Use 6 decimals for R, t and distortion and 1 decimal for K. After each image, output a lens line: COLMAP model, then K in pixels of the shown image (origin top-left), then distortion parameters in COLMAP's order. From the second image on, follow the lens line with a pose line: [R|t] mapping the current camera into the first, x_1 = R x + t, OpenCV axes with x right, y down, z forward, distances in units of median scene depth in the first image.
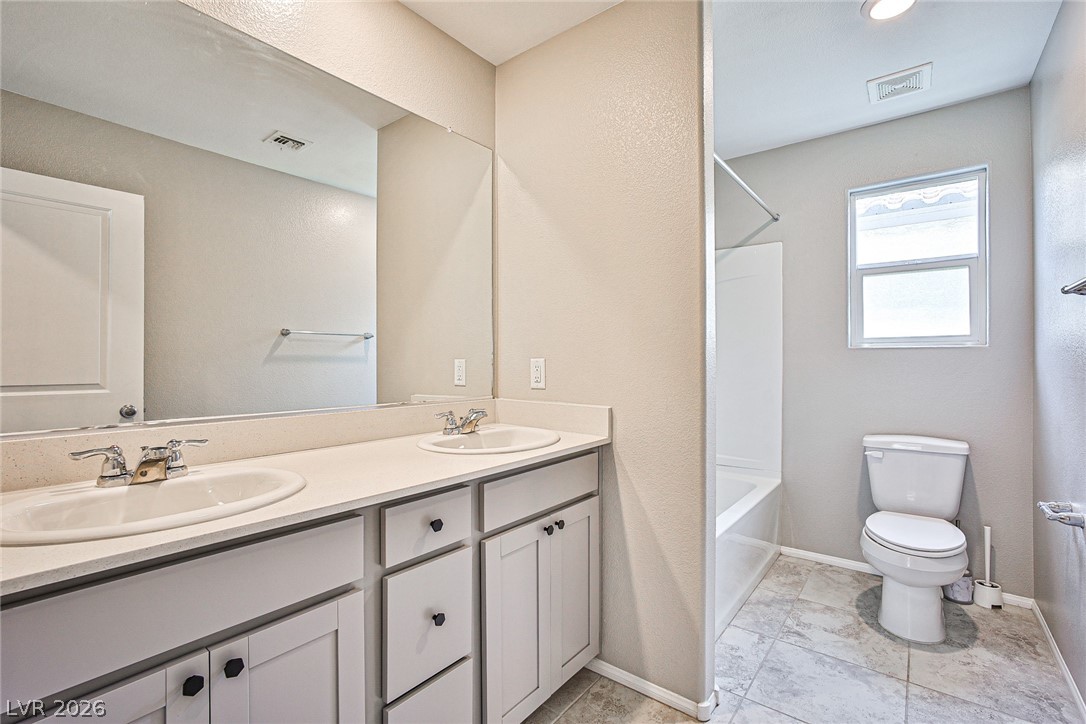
lens RADIAL K [[488.0, 0, 543.0], [0, 488.0, 363.2], [0, 0, 1]] dist [-0.029963, 0.010813]
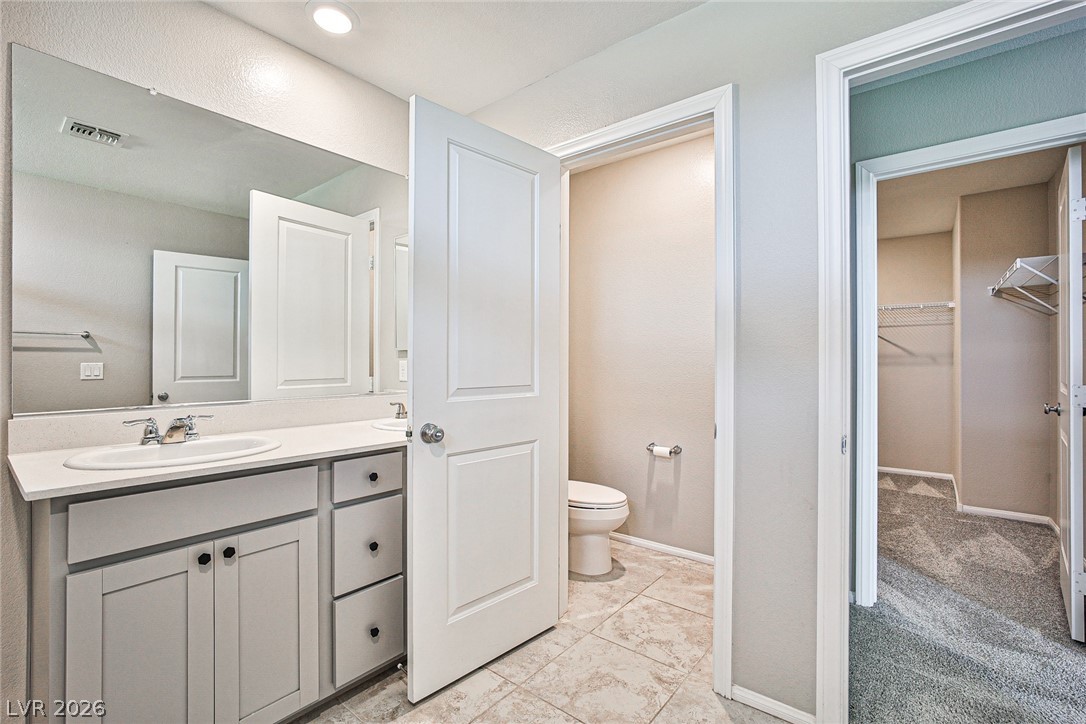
lens RADIAL K [[491.6, 0, 547.5], [0, 491.6, 363.6], [0, 0, 1]] dist [-0.002249, -0.000186]
pose [[0.999963, 0.007321, -0.004448, 0.362795], [-0.007316, 0.999973, 0.001100, -0.008340], [0.004456, -0.001068, 0.999990, -0.545228]]
